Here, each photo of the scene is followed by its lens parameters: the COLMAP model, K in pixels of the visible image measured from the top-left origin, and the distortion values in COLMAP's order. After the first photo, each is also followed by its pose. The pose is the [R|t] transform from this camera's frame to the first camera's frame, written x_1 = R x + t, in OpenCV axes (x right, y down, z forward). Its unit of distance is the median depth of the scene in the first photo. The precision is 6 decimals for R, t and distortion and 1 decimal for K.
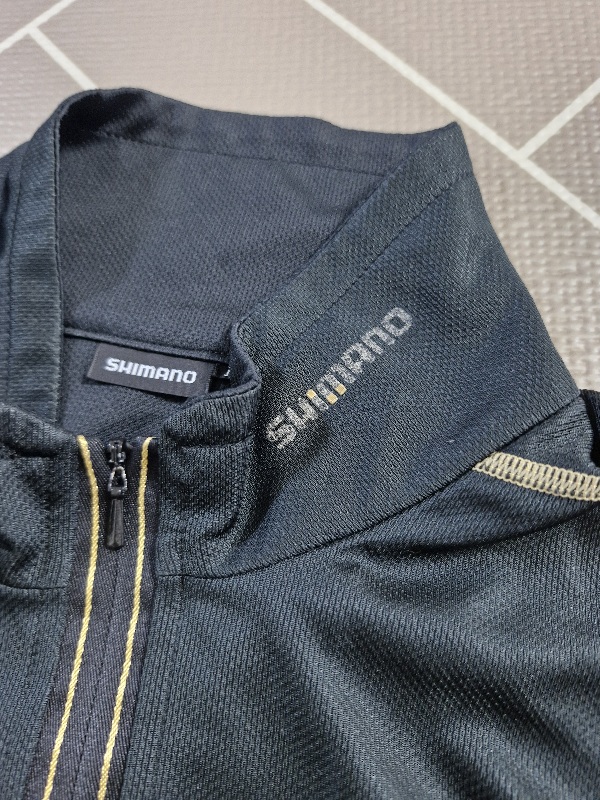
lens RADIAL K [[539.0, 0, 301.3], [0, 539.0, 400.1], [0, 0, 1]] dist [0.005157, -0.001470]
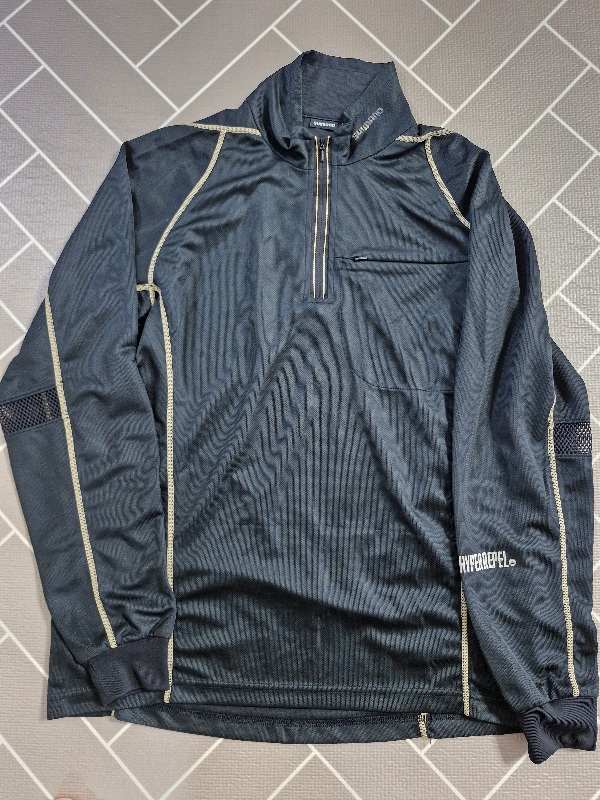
lens RADIAL K [[539.0, 0, 298.5], [0, 539.0, 399.5], [0, 0, 1]] dist [0.005157, -0.001470]
pose [[0.996639, -0.045173, 0.068338, -0.902606], [0.031431, 0.981237, 0.190225, 1.320629], [-0.075649, -0.187438, 0.979359, -3.762917]]
